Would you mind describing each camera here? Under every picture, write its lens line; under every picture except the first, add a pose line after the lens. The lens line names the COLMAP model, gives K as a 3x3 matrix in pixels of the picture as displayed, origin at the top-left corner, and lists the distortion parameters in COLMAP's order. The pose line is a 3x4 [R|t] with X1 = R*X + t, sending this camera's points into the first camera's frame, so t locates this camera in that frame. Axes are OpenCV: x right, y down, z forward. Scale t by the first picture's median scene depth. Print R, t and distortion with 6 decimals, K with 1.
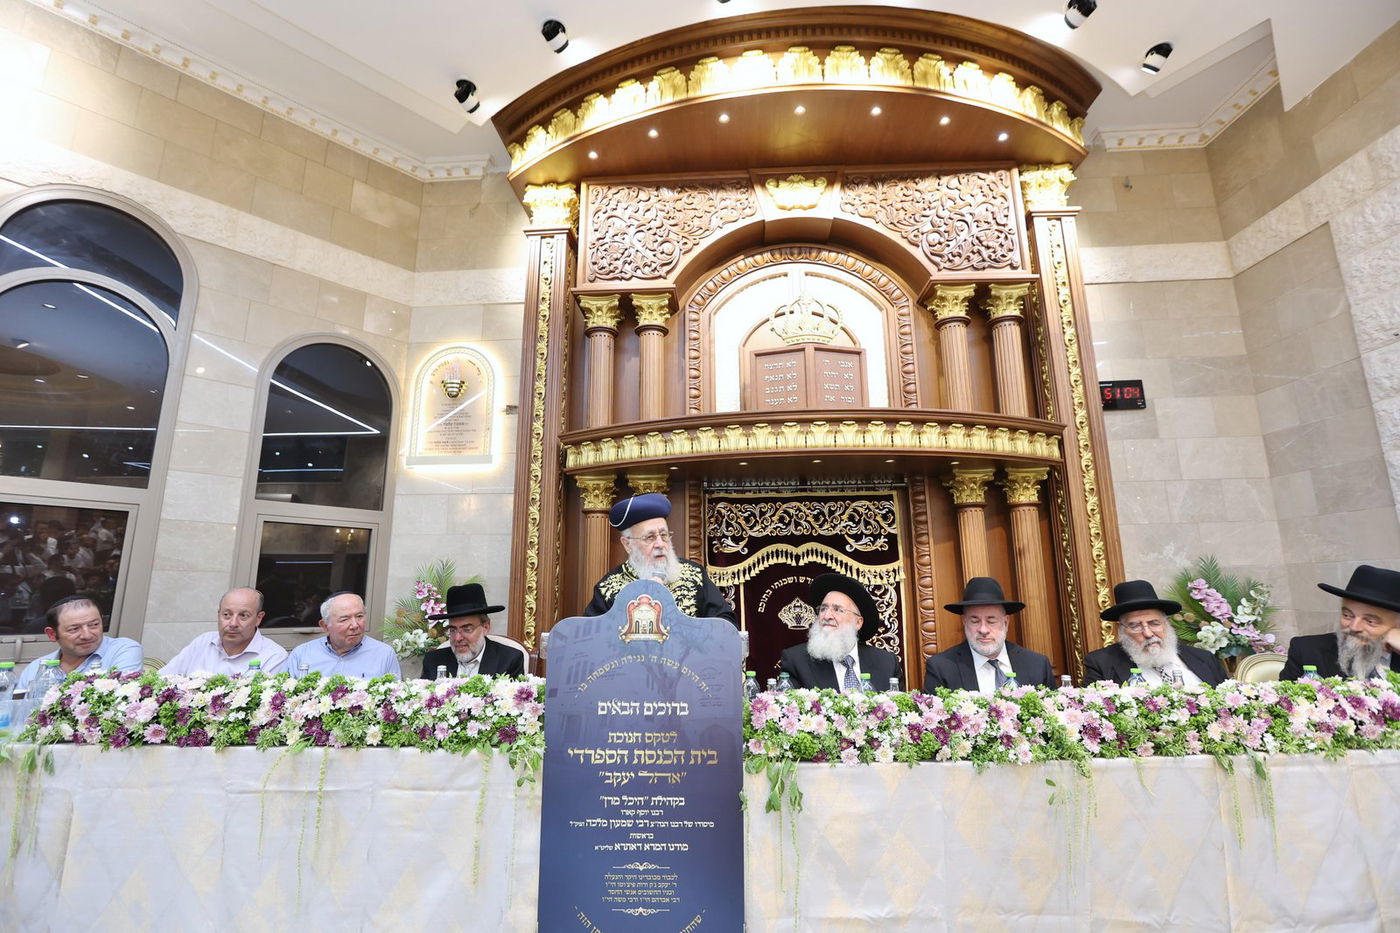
lens RADIAL K [[653.0, 0, 695.4], [0, 653.0, 468.8], [0, 0, 1]] dist [-0.050028, 0.016141]
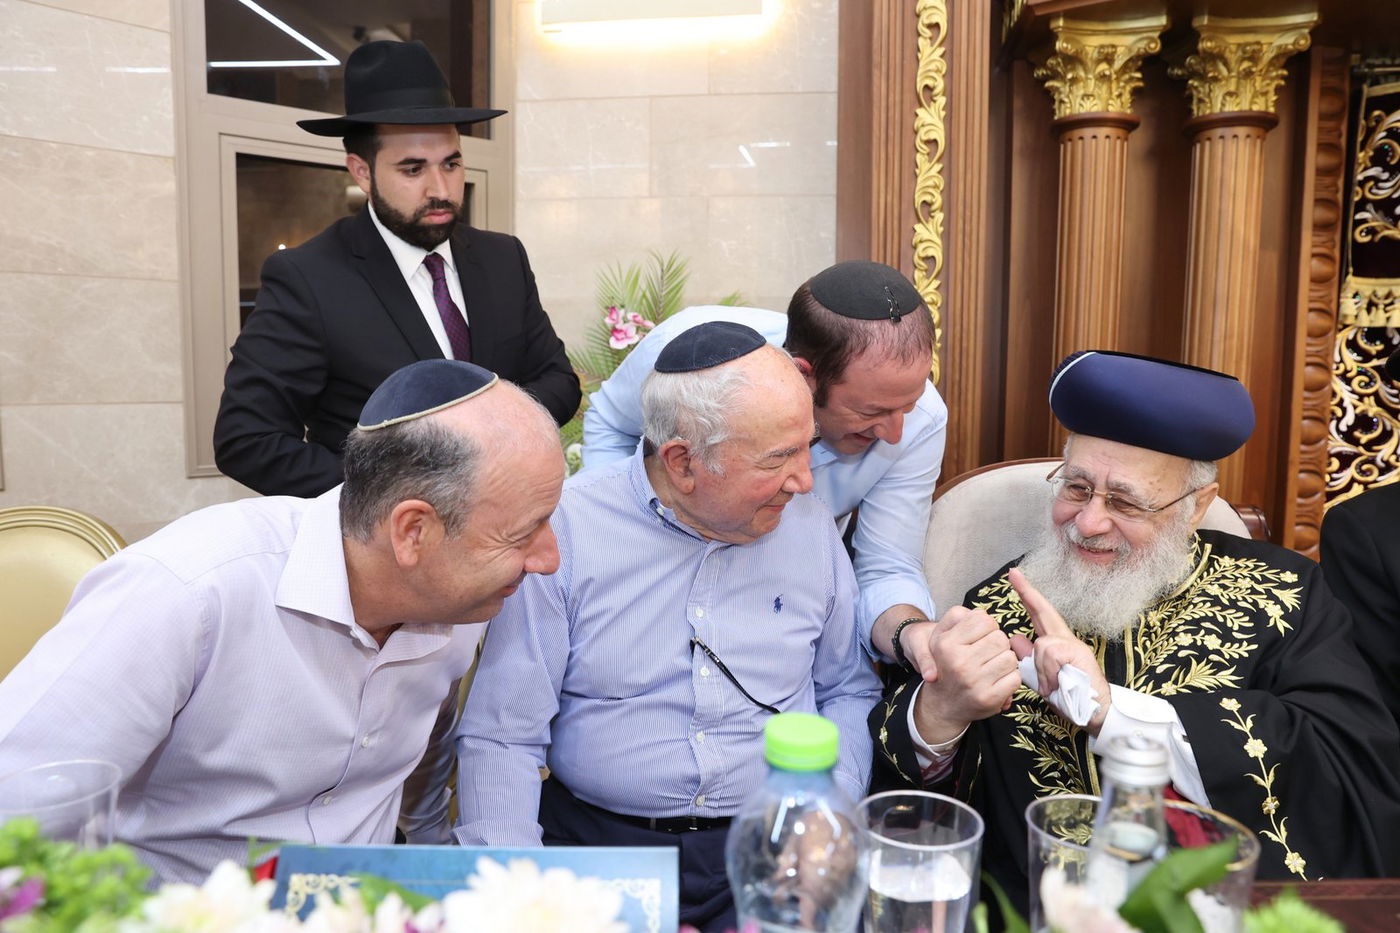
lens RADIAL K [[964.9, 0, 700.0], [0, 964.9, 475.6], [0, 0, 1]] dist [-0.106593, 0.075698]
pose [[0.997433, 0.021034, -0.068453, -0.340075], [0.001014, 0.951647, 0.307192, 0.092379], [0.071605, -0.306473, 0.949182, 0.404957]]
